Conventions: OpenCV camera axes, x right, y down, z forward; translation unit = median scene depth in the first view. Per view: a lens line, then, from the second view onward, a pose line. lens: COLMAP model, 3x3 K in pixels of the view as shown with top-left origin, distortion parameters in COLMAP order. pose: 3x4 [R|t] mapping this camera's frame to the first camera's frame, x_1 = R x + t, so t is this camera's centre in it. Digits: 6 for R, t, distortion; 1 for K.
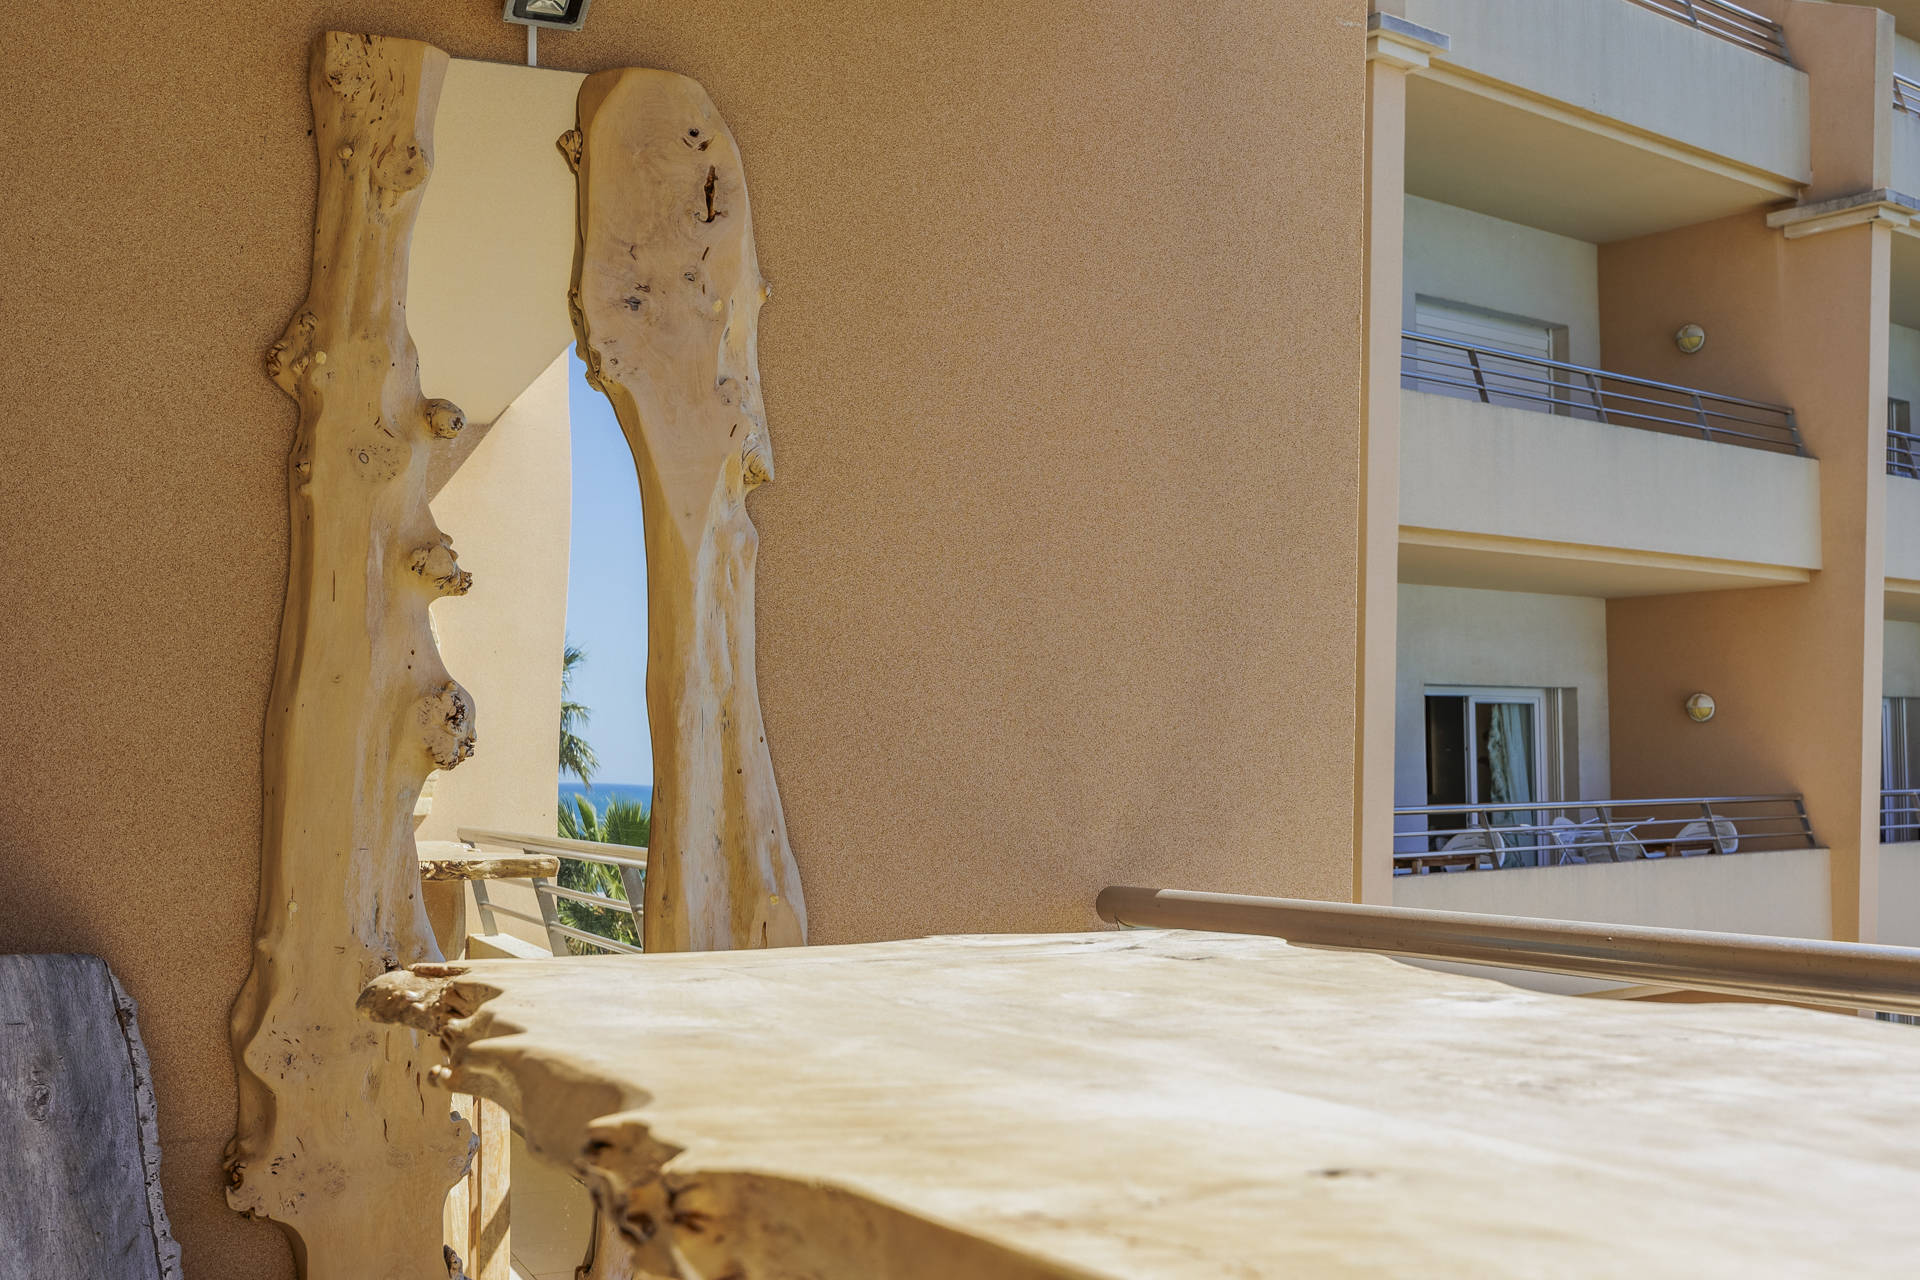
lens RADIAL K [[1983.7, 0, 960.0], [0, 1983.7, 640.0], [0, 0, 1]] dist [-0.004463, -0.002322]
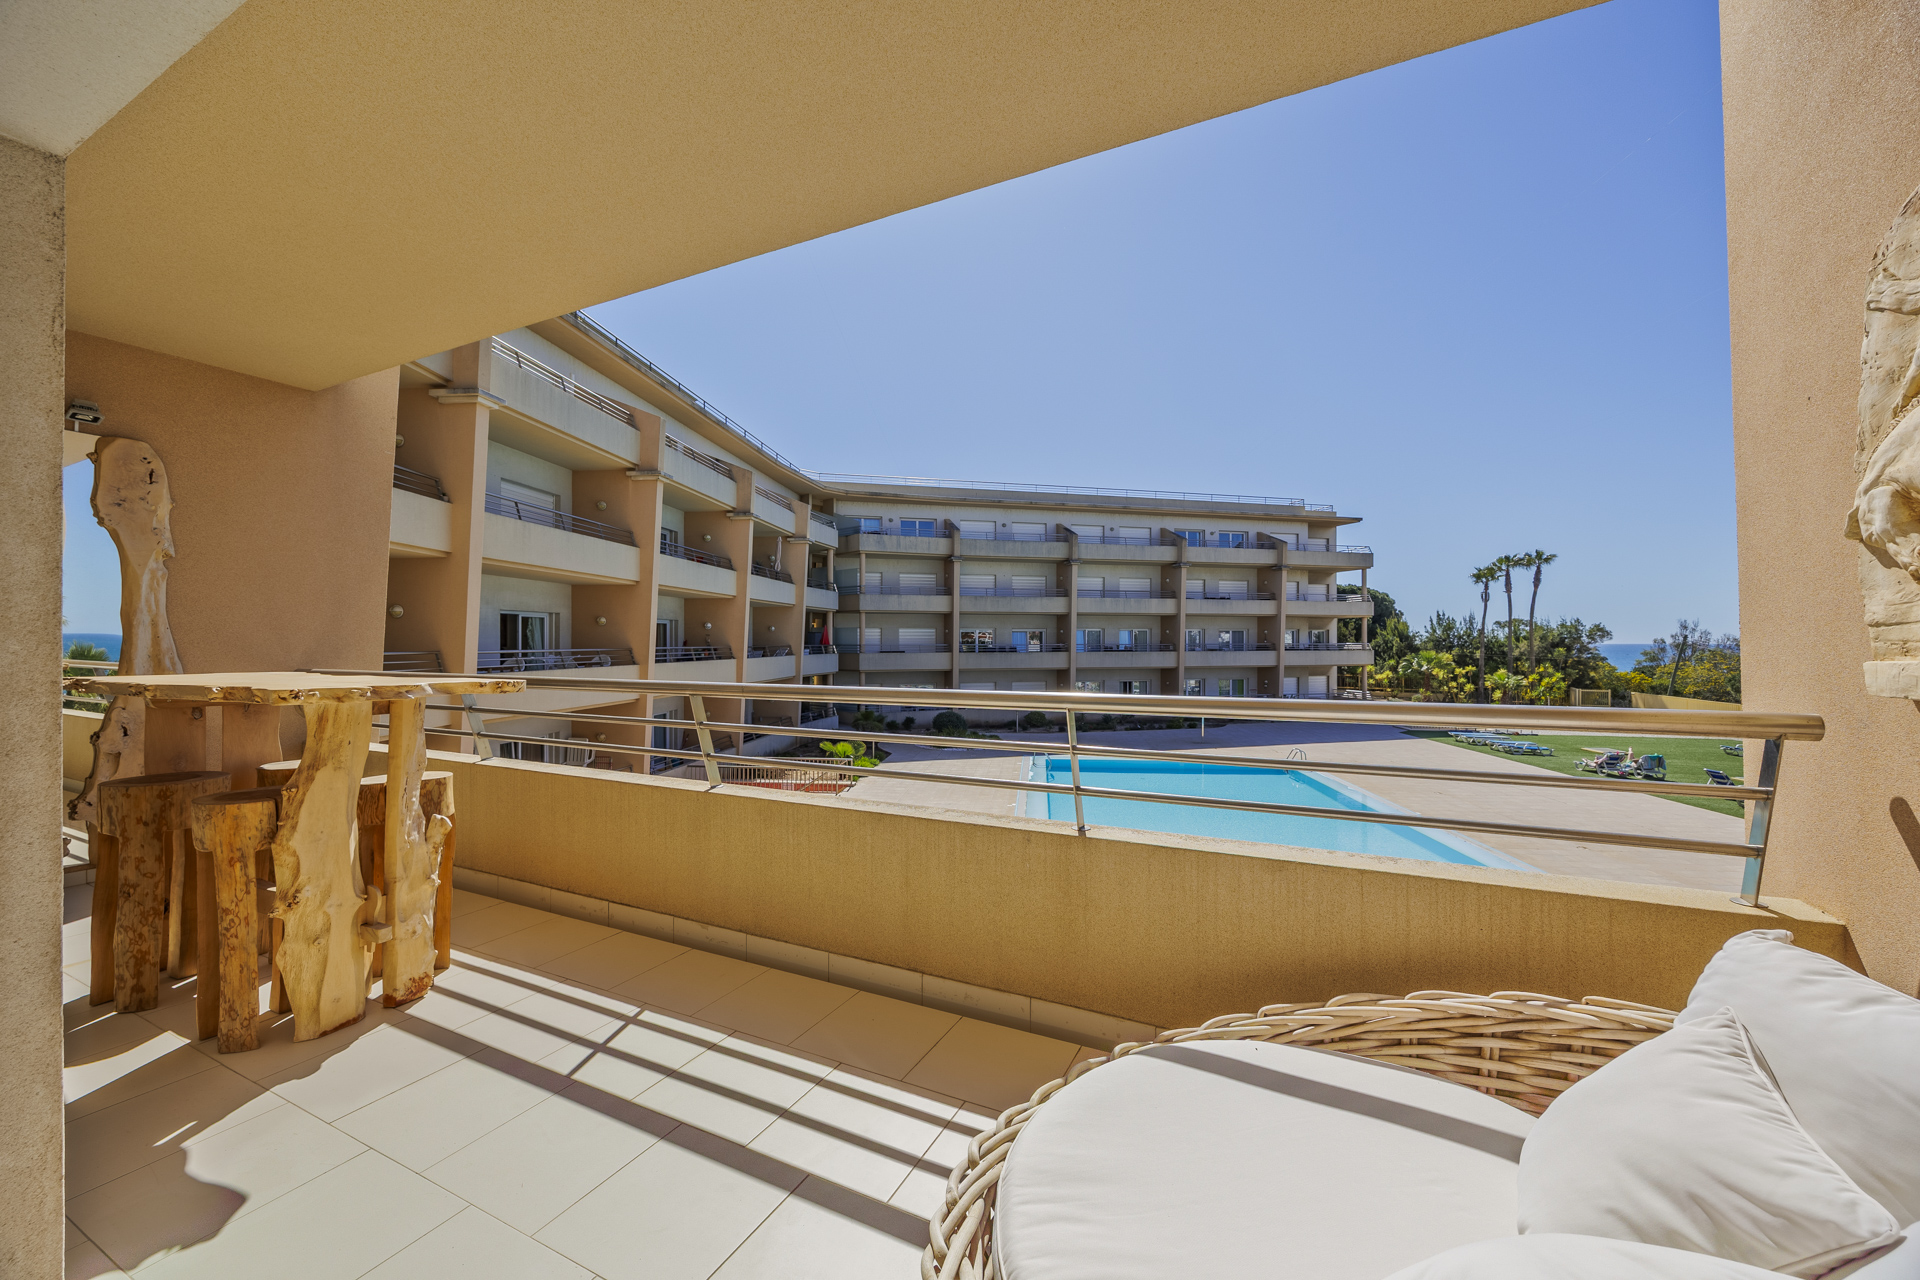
lens RADIAL K [[750.3, 0, 963.3], [0, 750.3, 631.6], [0, 0, 1]] dist [-0.000459, 0.000215]
pose [[0.764685, 0.028691, 0.643765, 0.129445], [-0.064347, 0.997415, 0.031982, -0.081044], [-0.641183, -0.065880, 0.764555, -0.978616]]
